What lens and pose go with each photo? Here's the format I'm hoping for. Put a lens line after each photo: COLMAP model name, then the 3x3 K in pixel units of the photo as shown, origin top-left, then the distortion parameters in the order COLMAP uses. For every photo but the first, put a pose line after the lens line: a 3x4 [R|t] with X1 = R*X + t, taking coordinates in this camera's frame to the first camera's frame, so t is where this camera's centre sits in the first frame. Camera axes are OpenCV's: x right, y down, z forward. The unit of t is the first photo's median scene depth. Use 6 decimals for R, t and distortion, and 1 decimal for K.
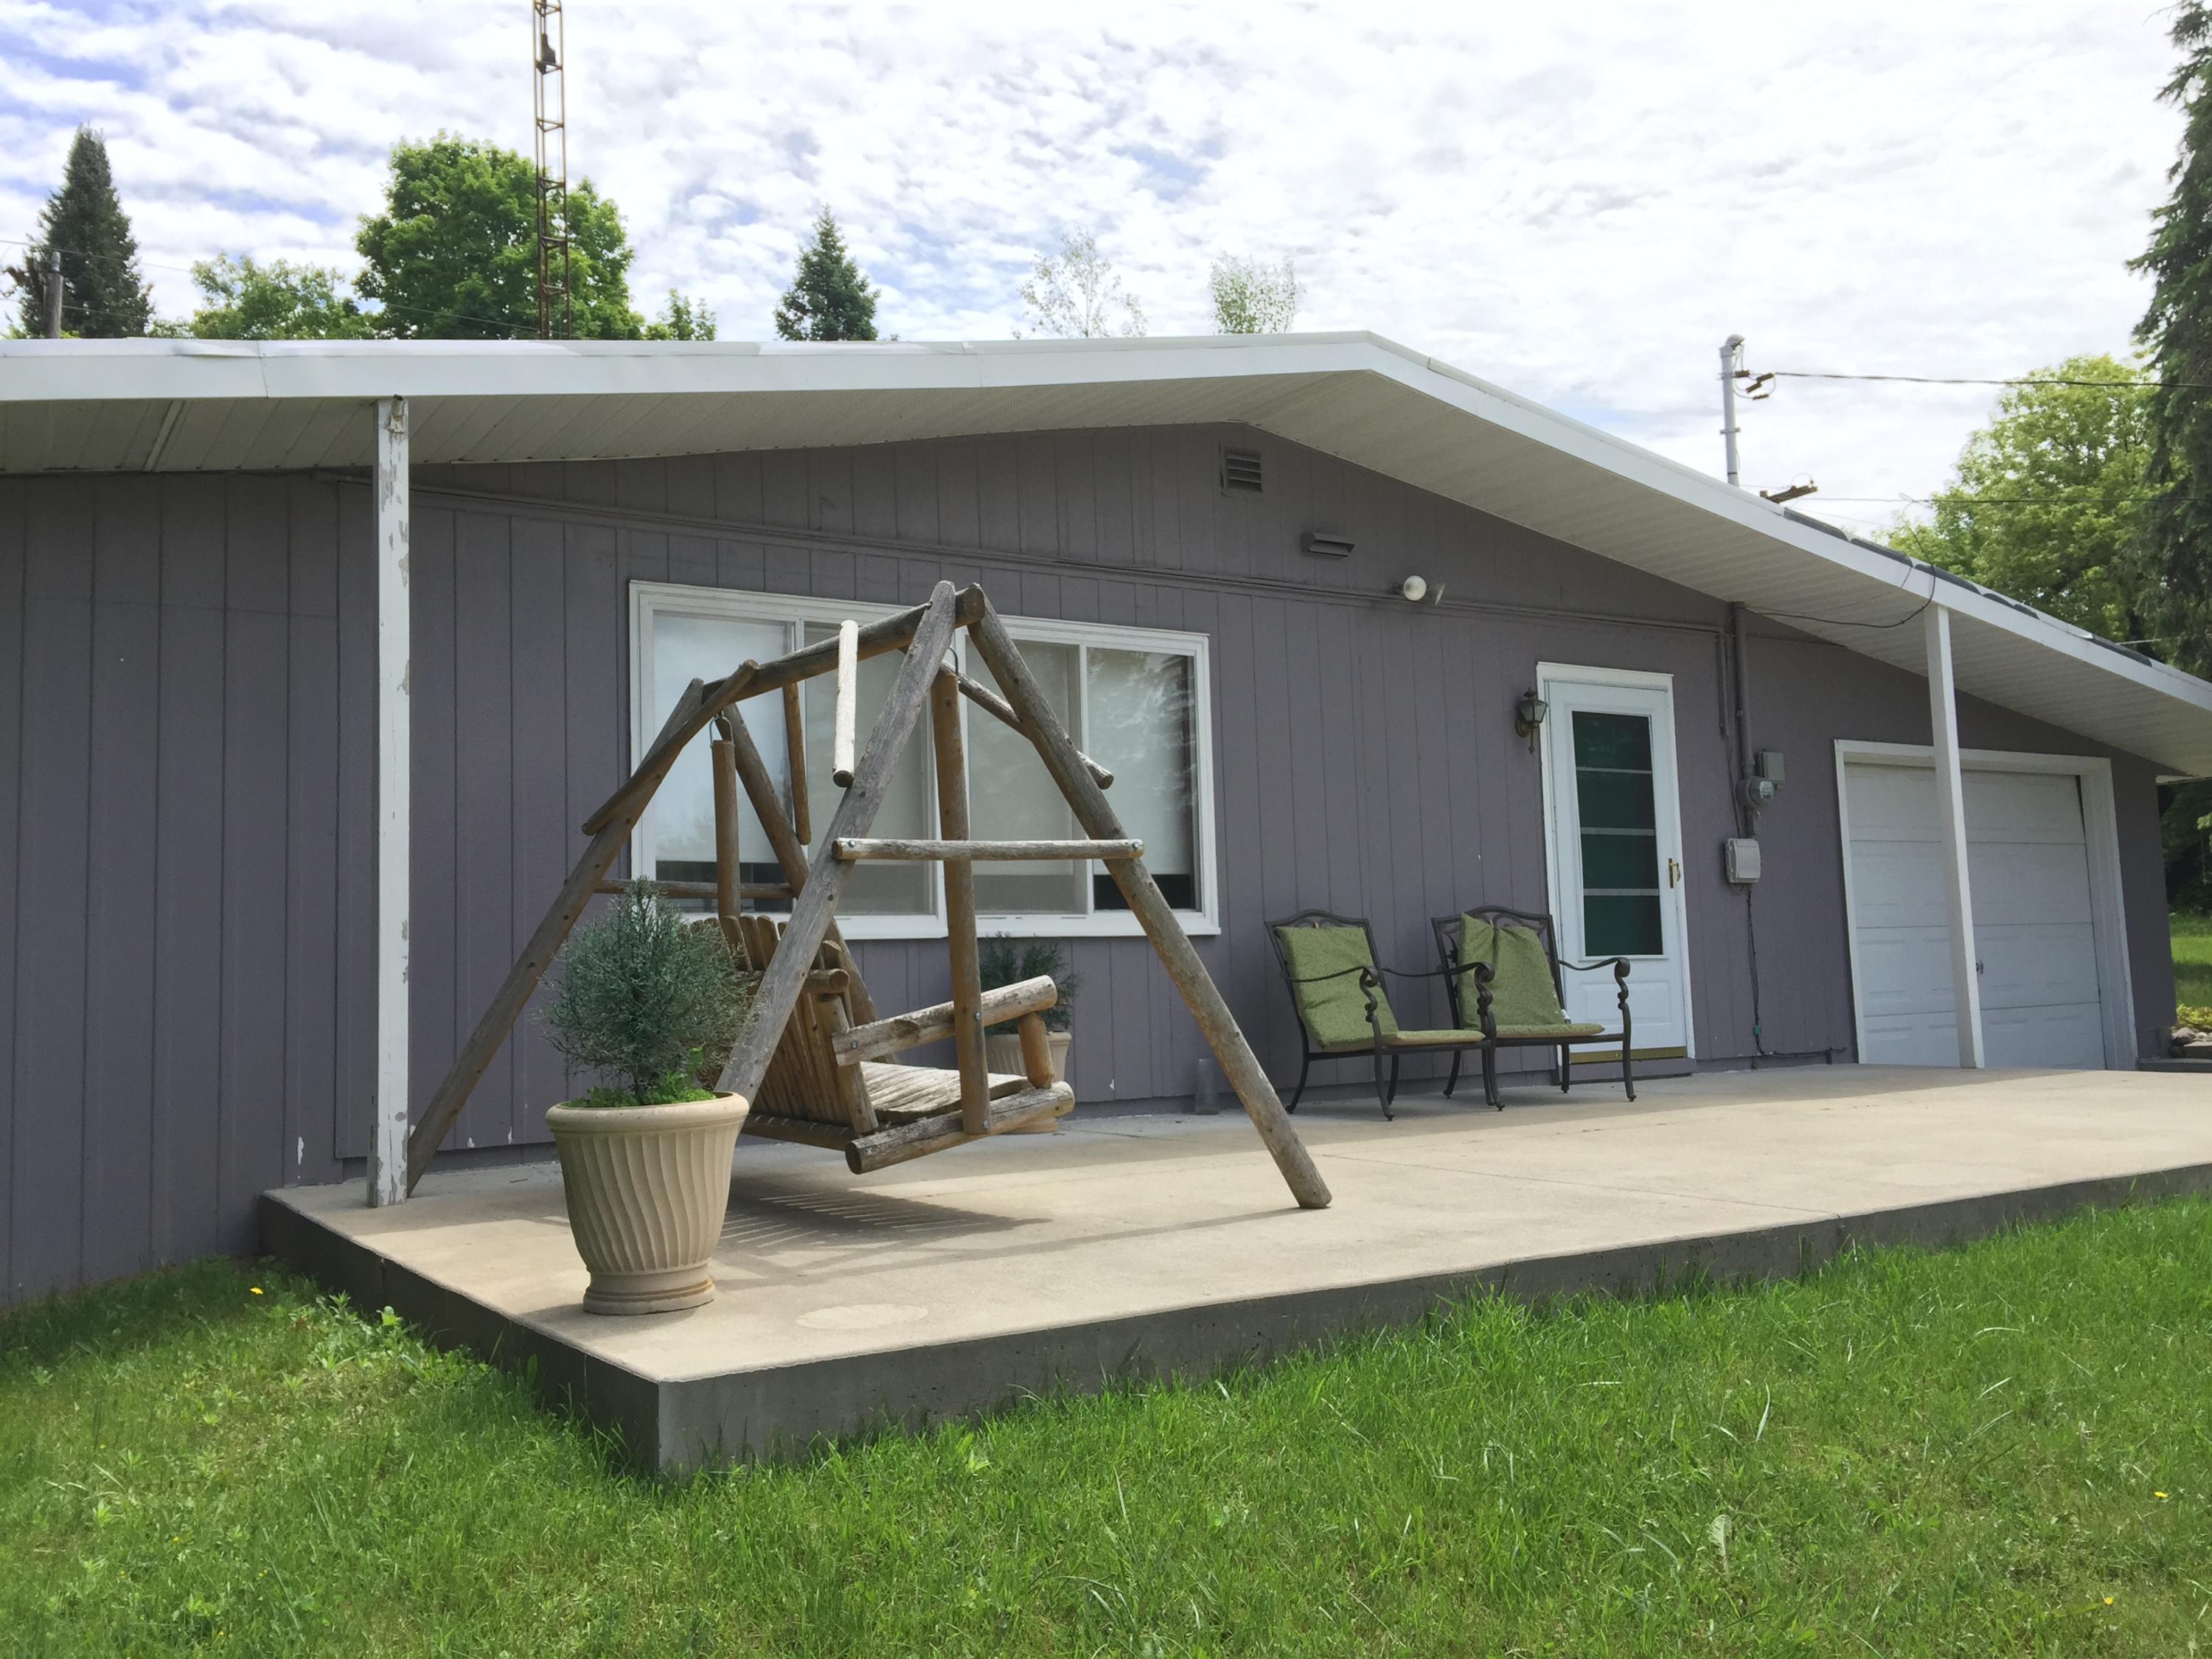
lens RADIAL K [[1874.7, 0, 1106.0], [0, 1874.7, 829.5], [0, 0, 1]] dist [0.072804, -0.099051]
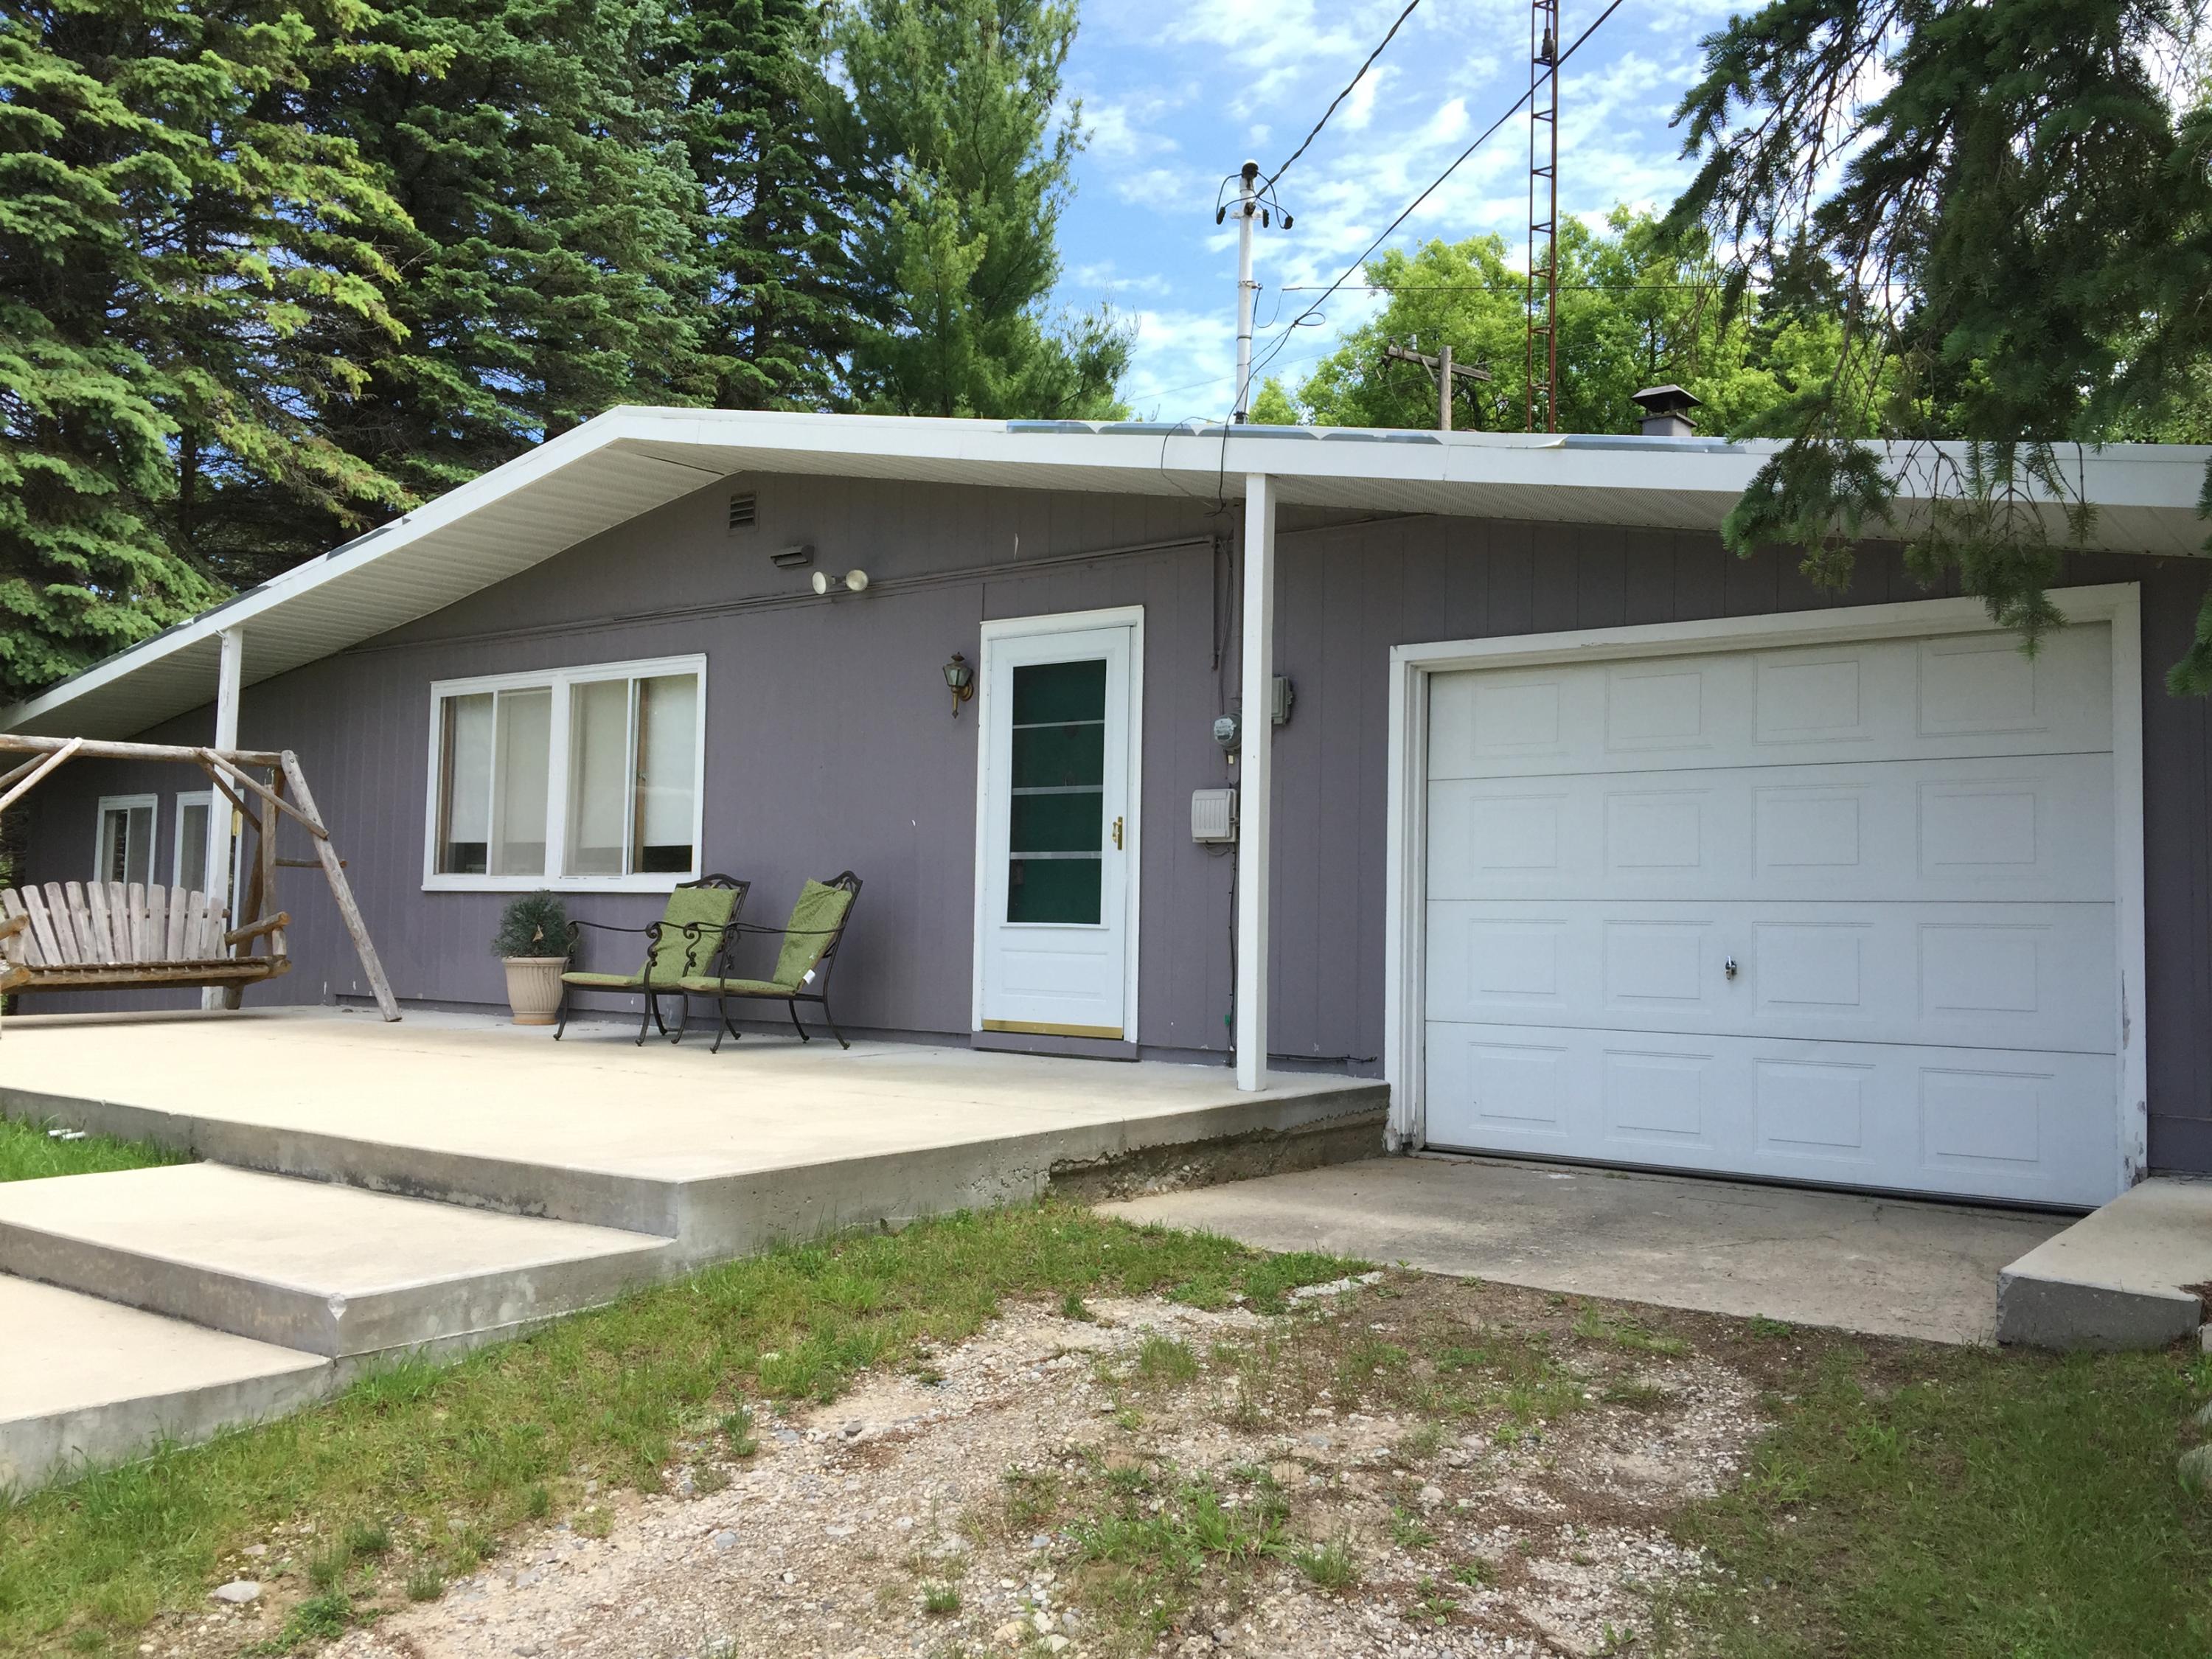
lens RADIAL K [[1863.0, 0, 1106.0], [0, 1863.0, 829.5], [0, 0, 1]] dist [0.047311, -0.000710]
pose [[0.342631, -0.008111, -0.939435, 1.148684], [0.049538, 0.998728, 0.009444, 0.013170], [0.938163, -0.049774, 0.342596, 0.711092]]
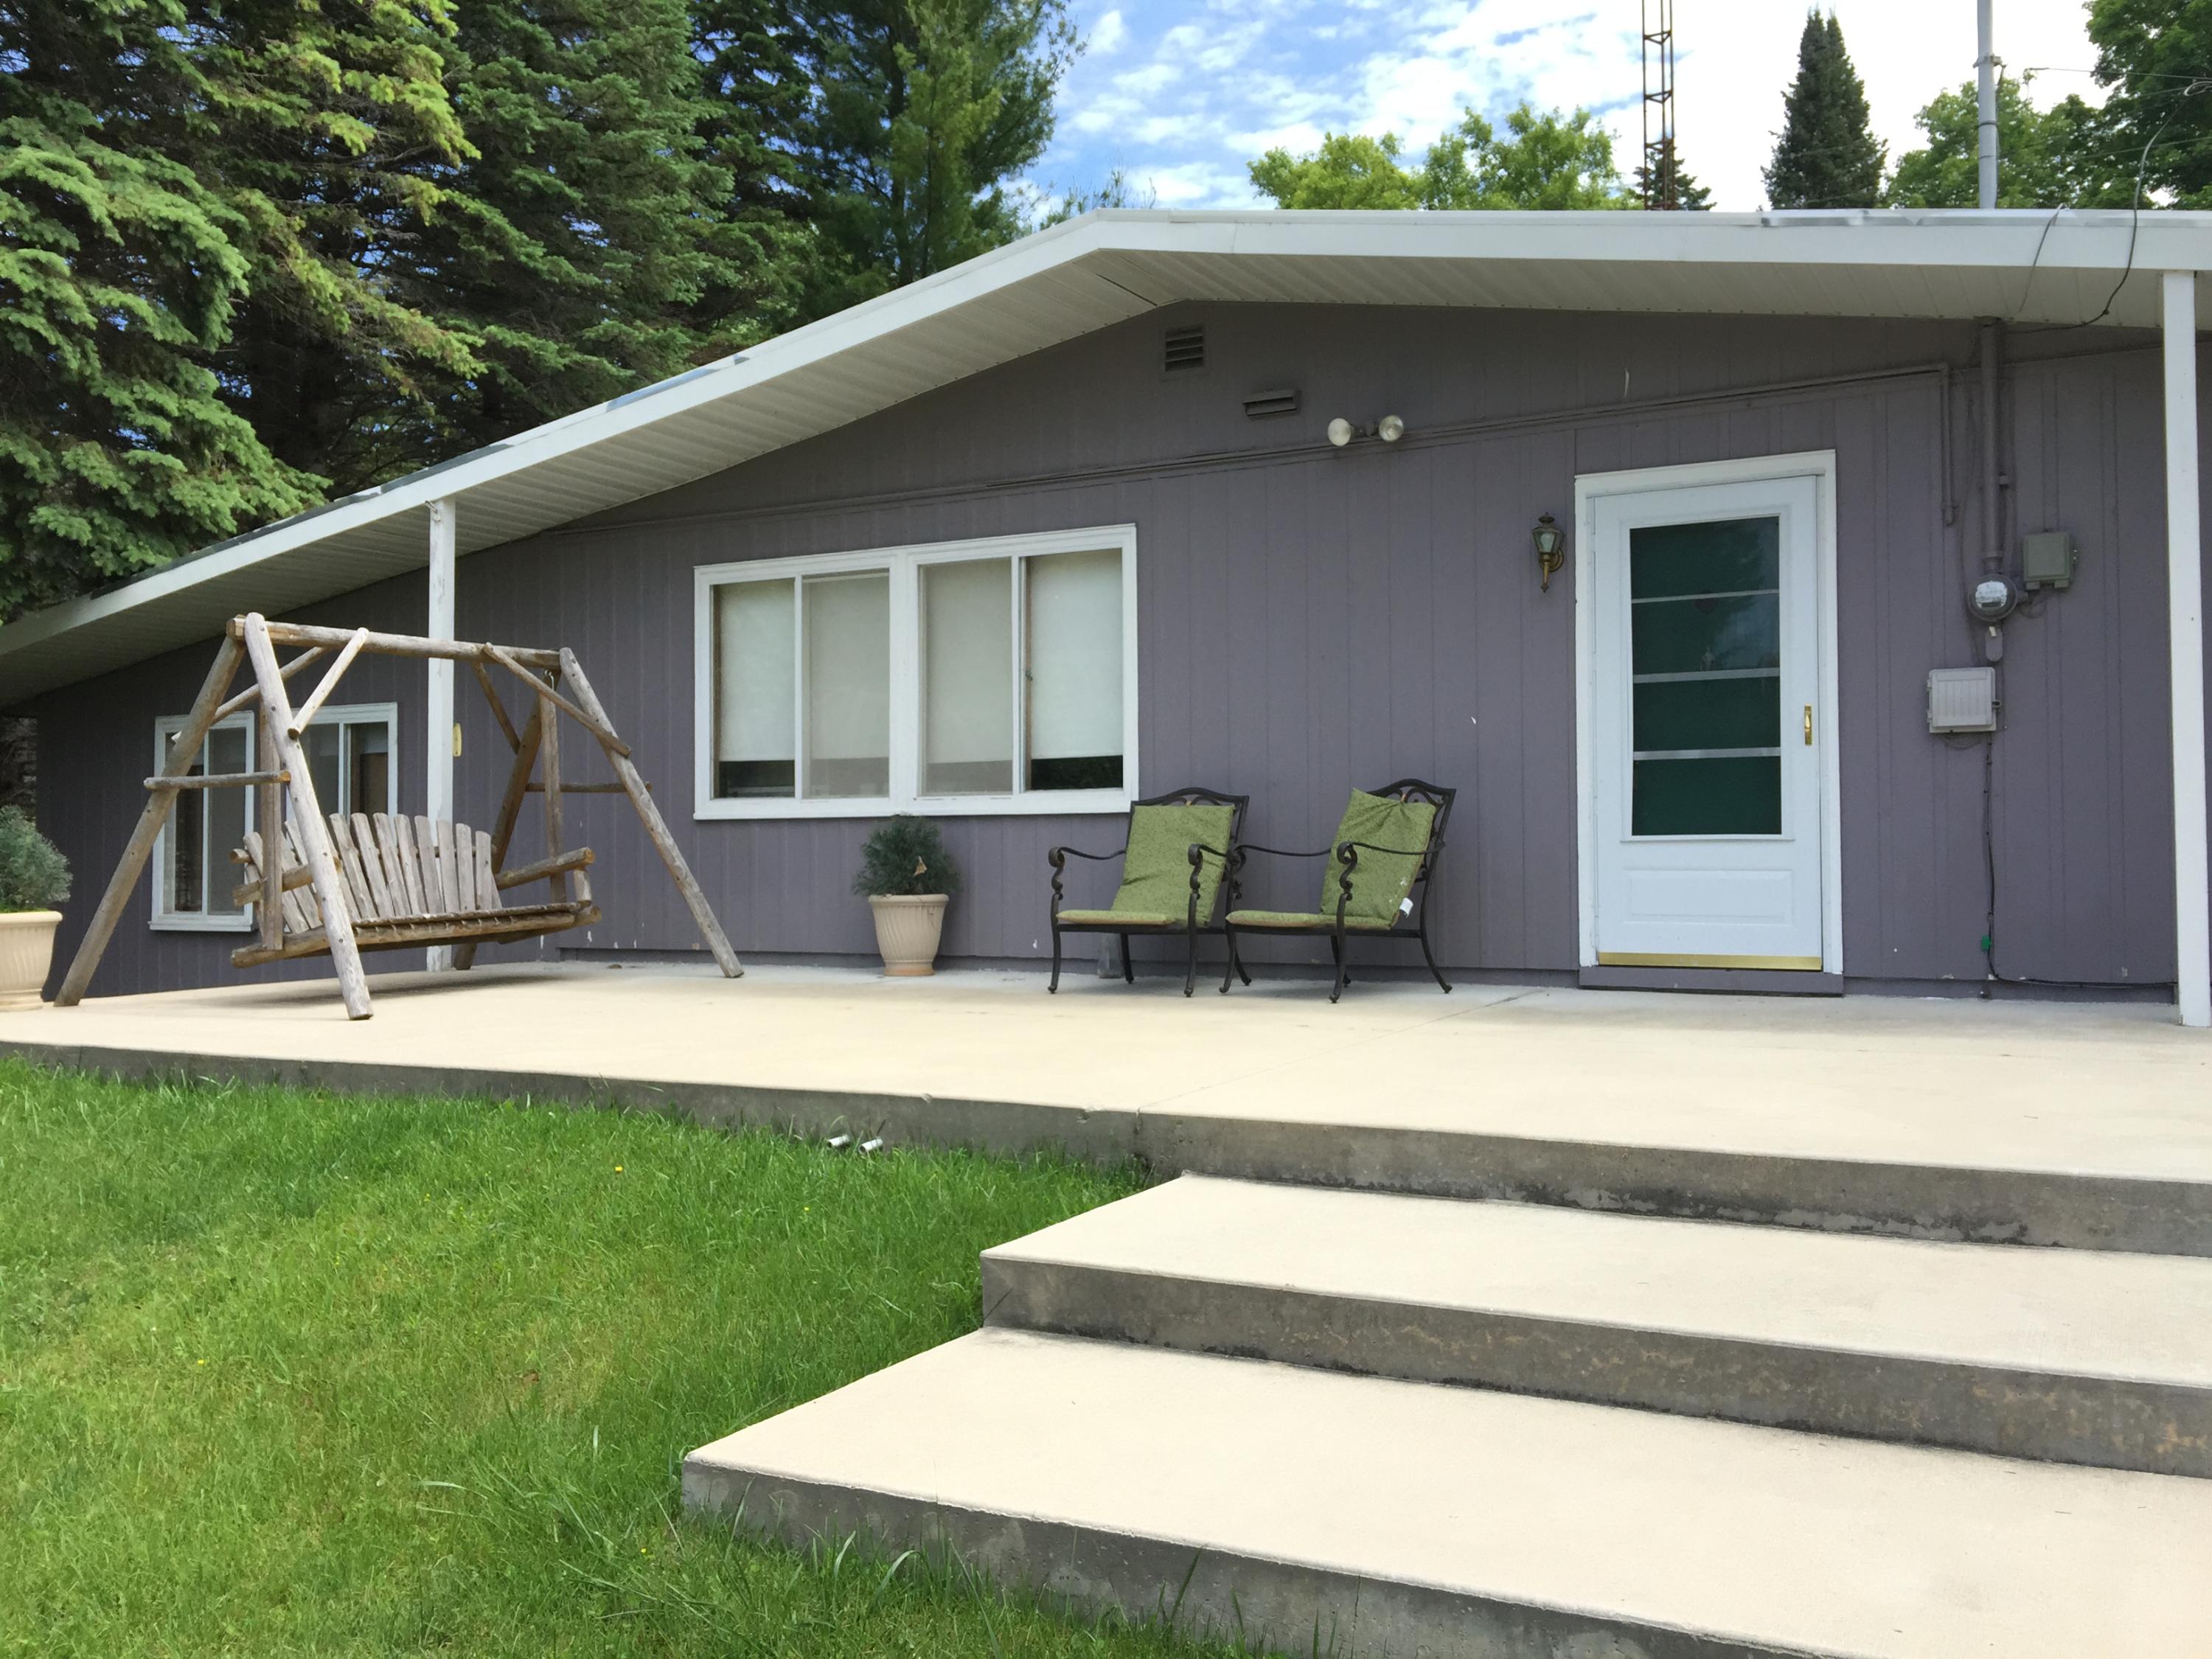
lens RADIAL K [[1874.7, 0, 1106.0], [0, 1874.7, 829.5], [0, 0, 1]] dist [0.072804, -0.099051]
pose [[0.484325, 0.017005, -0.874723, 0.836906], [0.064110, 0.996433, 0.054868, 0.005974], [0.872536, -0.082653, 0.481508, 0.408449]]
